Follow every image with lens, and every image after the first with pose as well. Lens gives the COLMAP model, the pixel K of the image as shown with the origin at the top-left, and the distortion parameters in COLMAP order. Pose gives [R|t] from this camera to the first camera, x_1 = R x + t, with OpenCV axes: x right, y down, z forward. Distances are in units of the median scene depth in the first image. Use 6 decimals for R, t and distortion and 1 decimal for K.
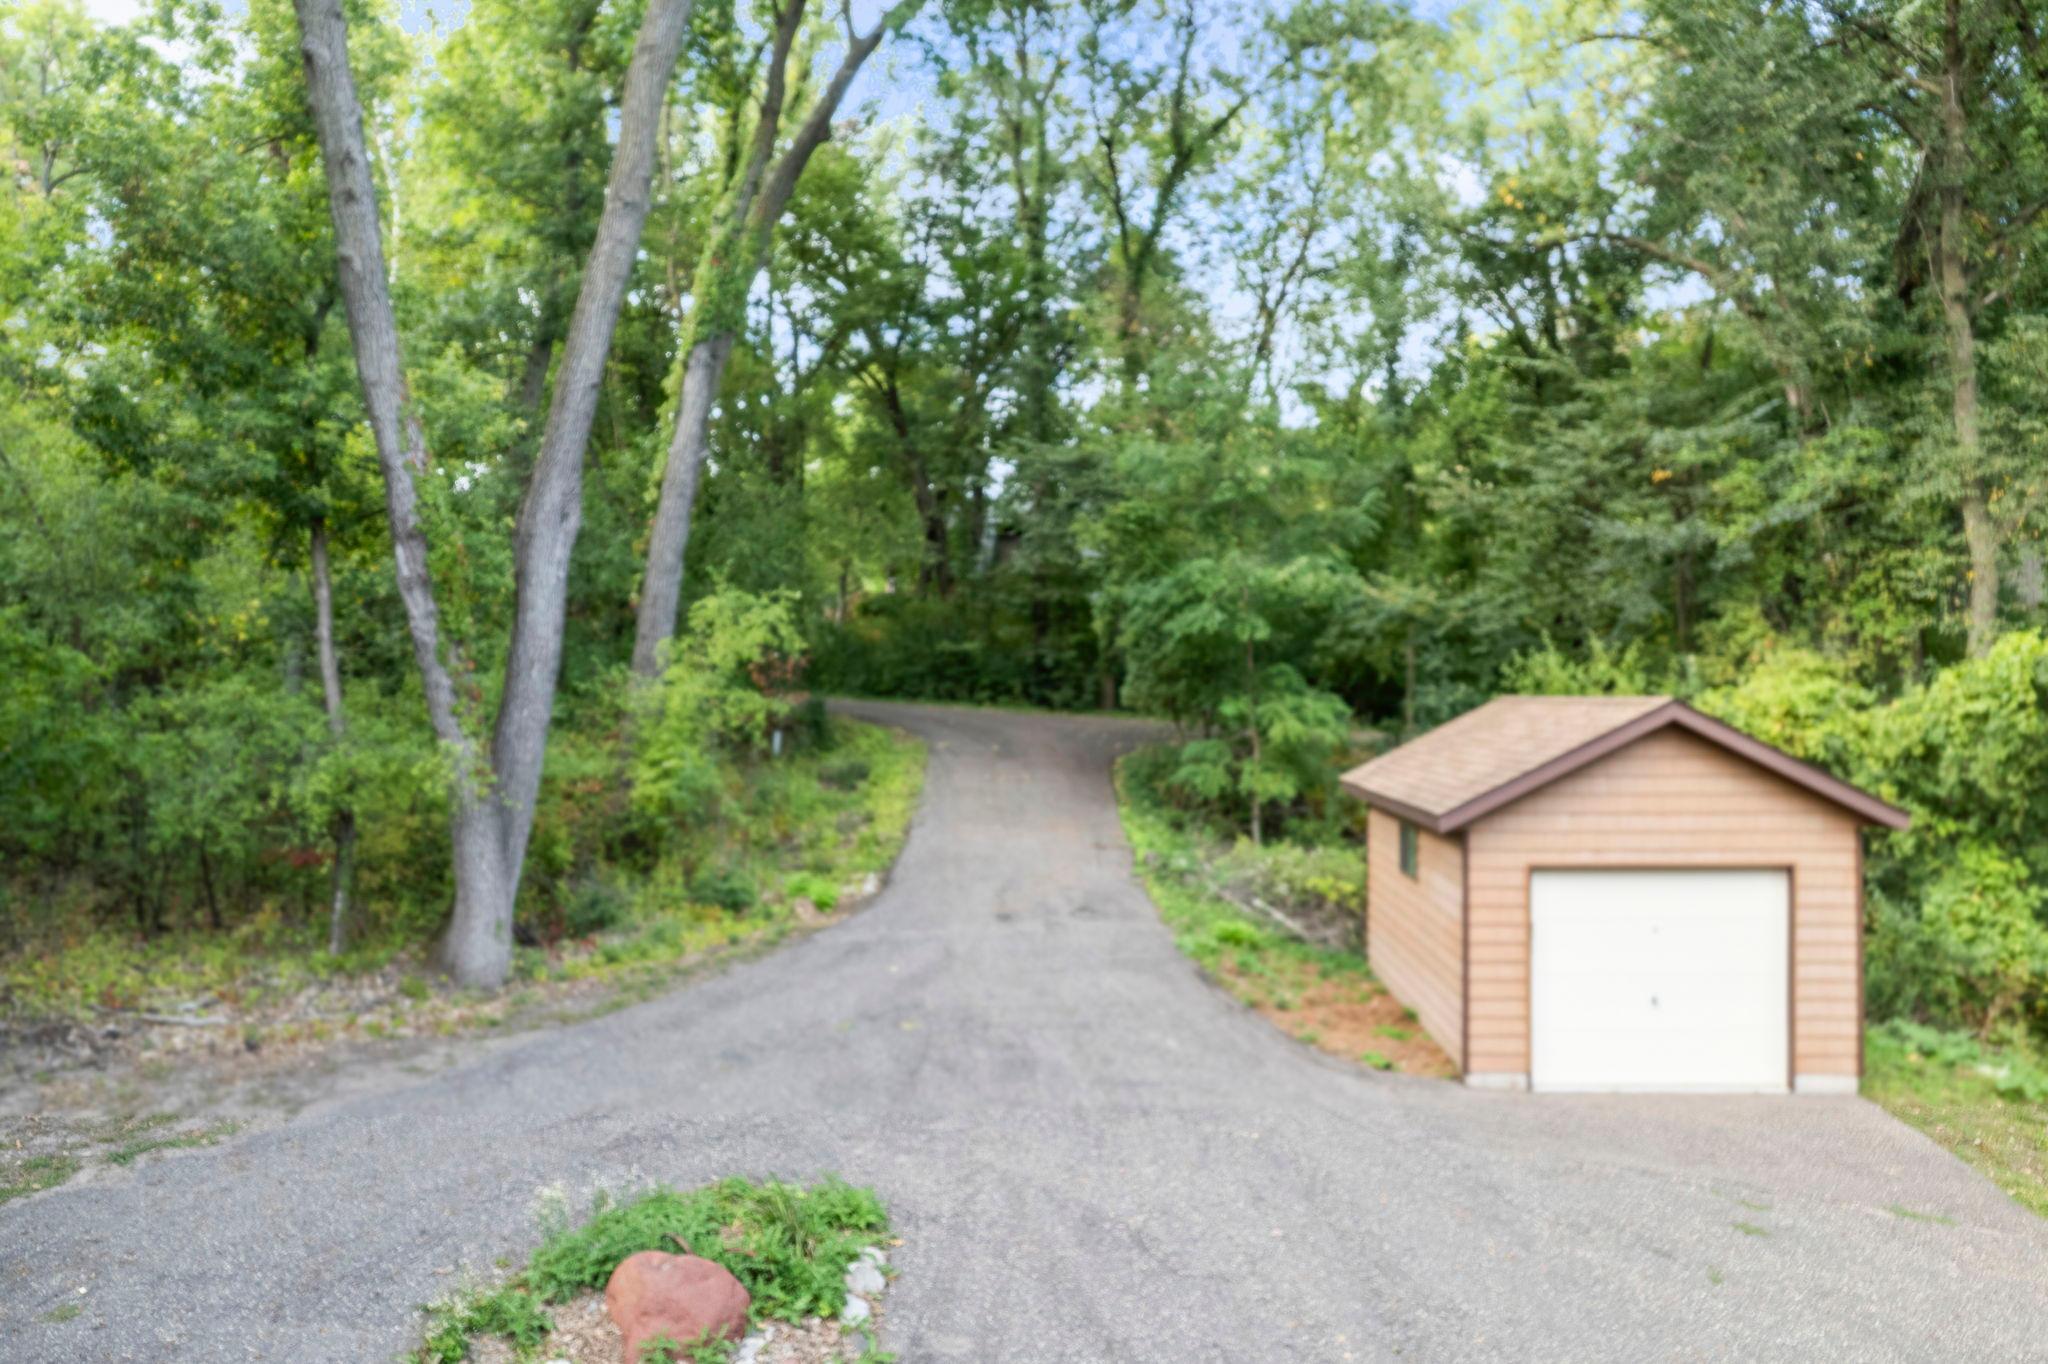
lens RADIAL K [[1302.1, 0, 1024.0], [0, 1302.1, 682.0], [0, 0, 1]] dist [-0.088506, 0.076304]
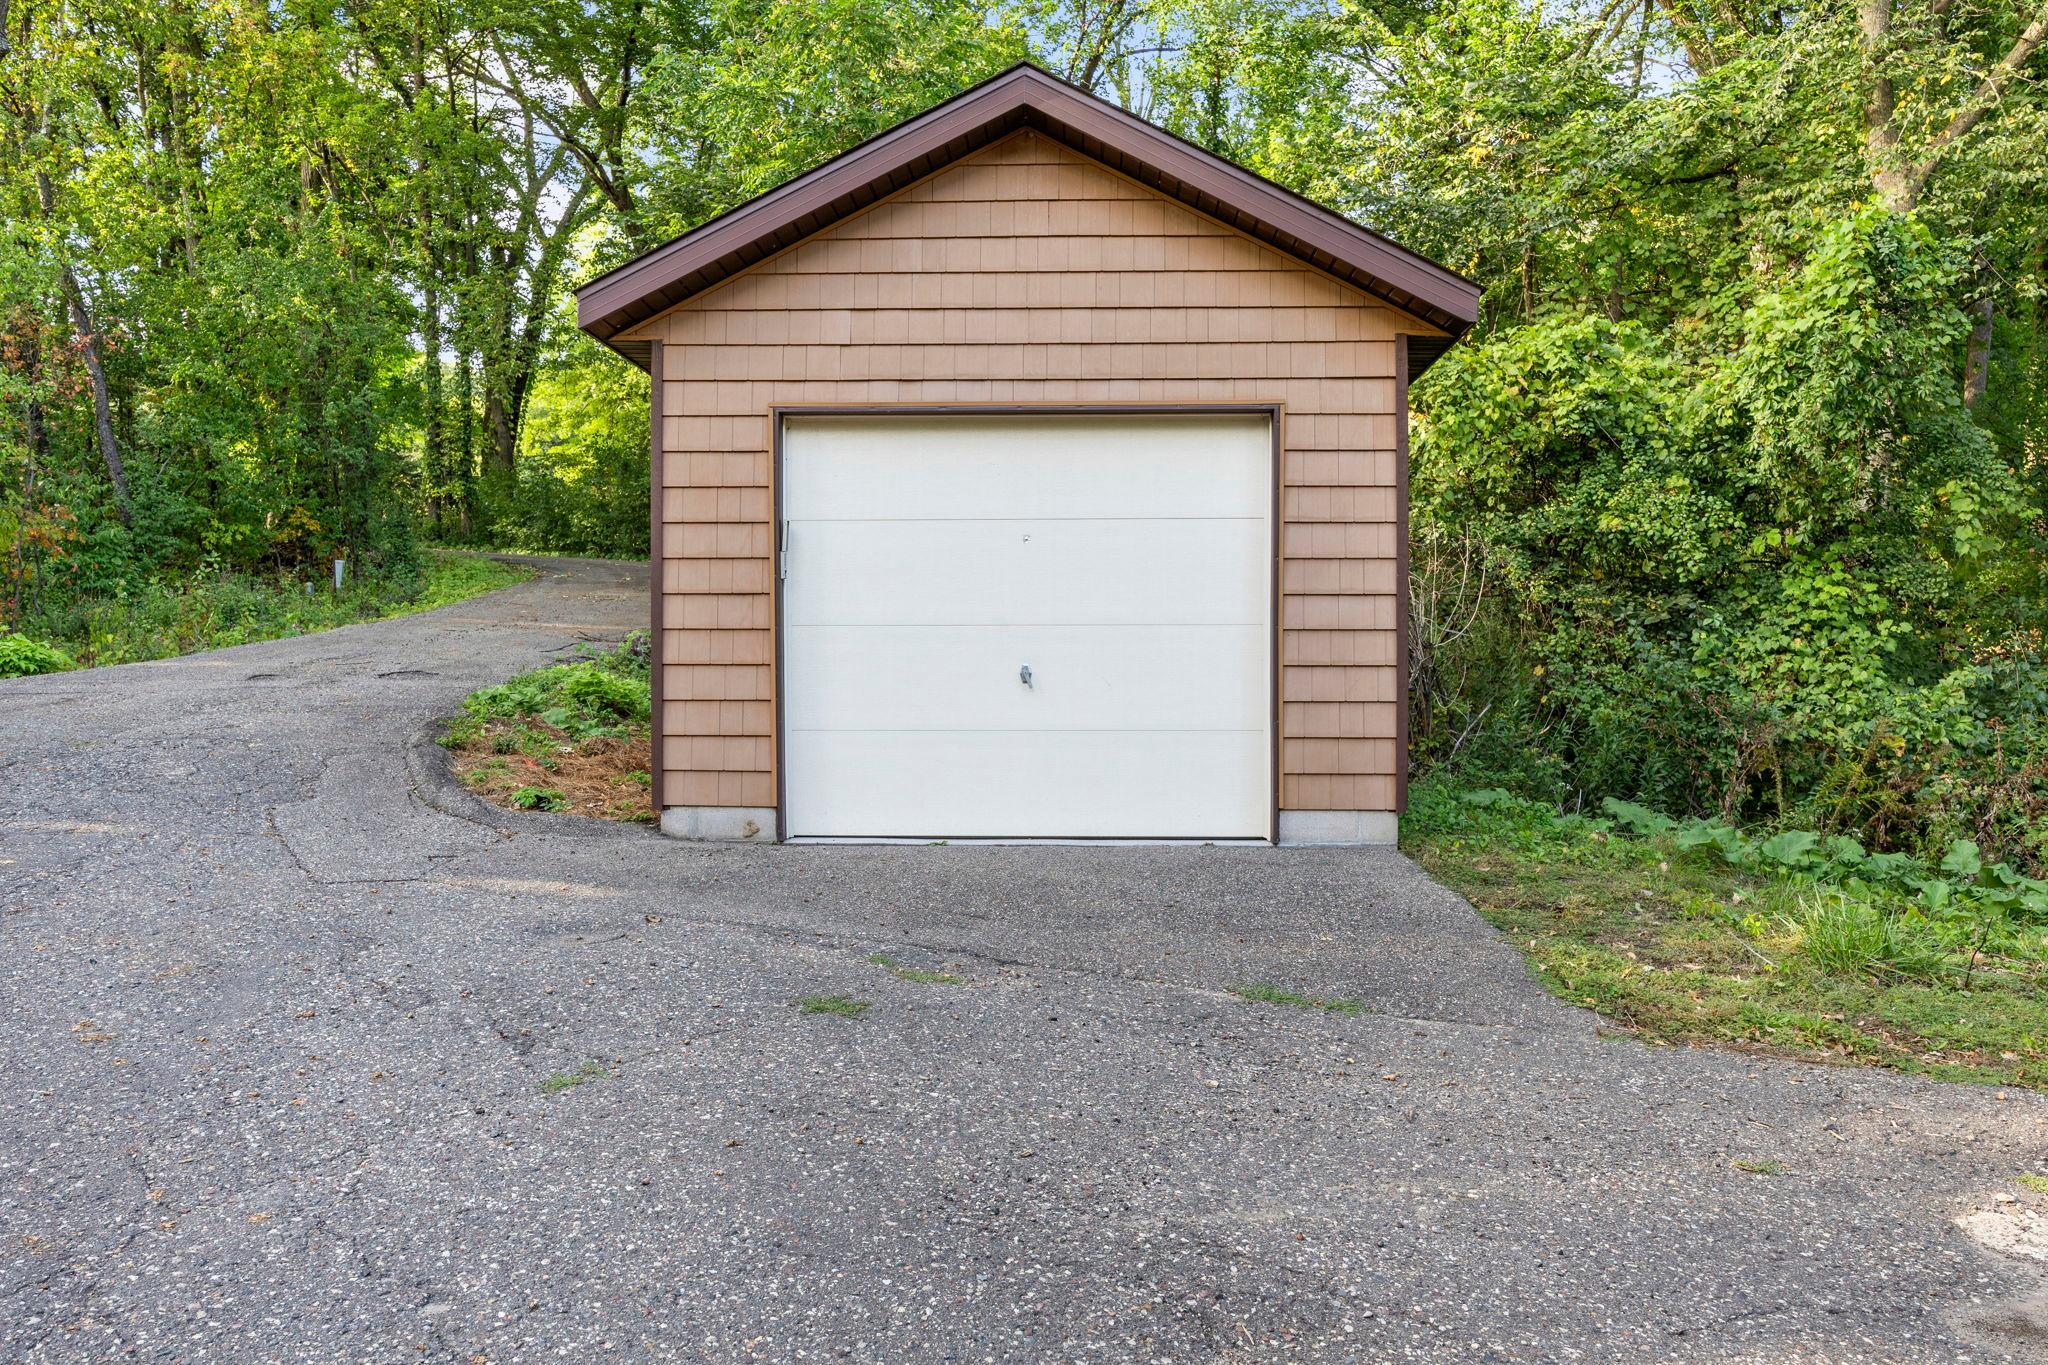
lens RADIAL K [[1455.4, 0, 1086.5], [0, 1455.4, 680.8], [0, 0, 1]] dist [-0.001812, -0.000817]
pose [[0.999354, 0.011984, 0.033869, 0.498281], [-0.012068, 0.999925, 0.002263, 0.250406], [-0.033839, -0.002670, 0.999424, 0.400958]]
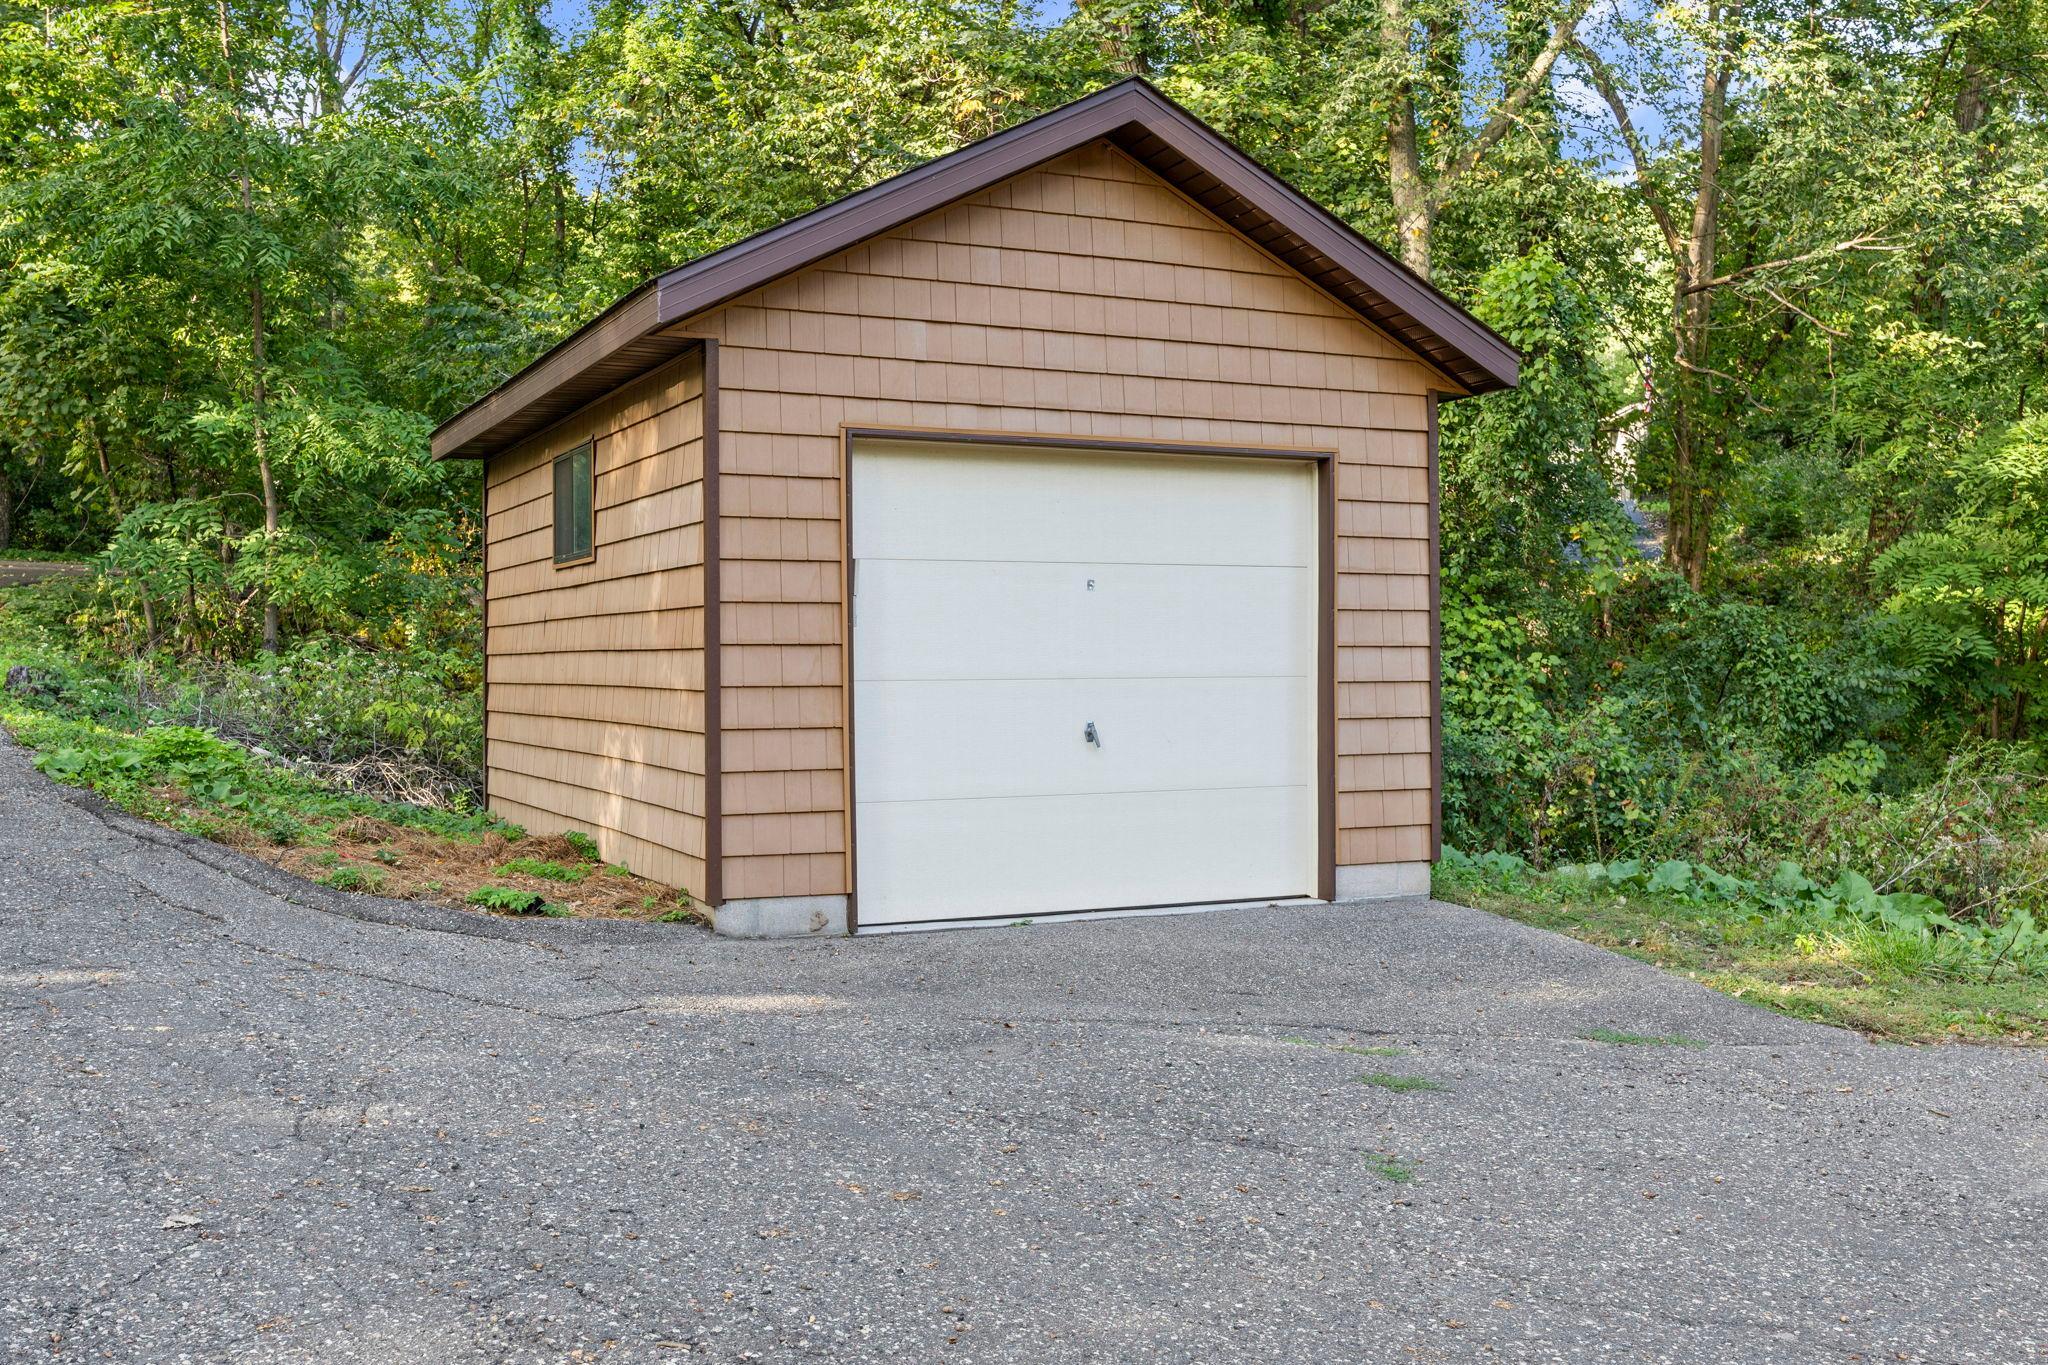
lens RADIAL K [[1875.6, 0, 939.0], [0, 1875.6, 684.3], [0, 0, 1]] dist [0.002419, 0.003490]
pose [[0.878903, 0.002484, 0.476994, 0.106517], [-0.000388, 0.999990, -0.004492, 0.234567], [-0.477000, 0.003763, 0.878895, 0.406251]]
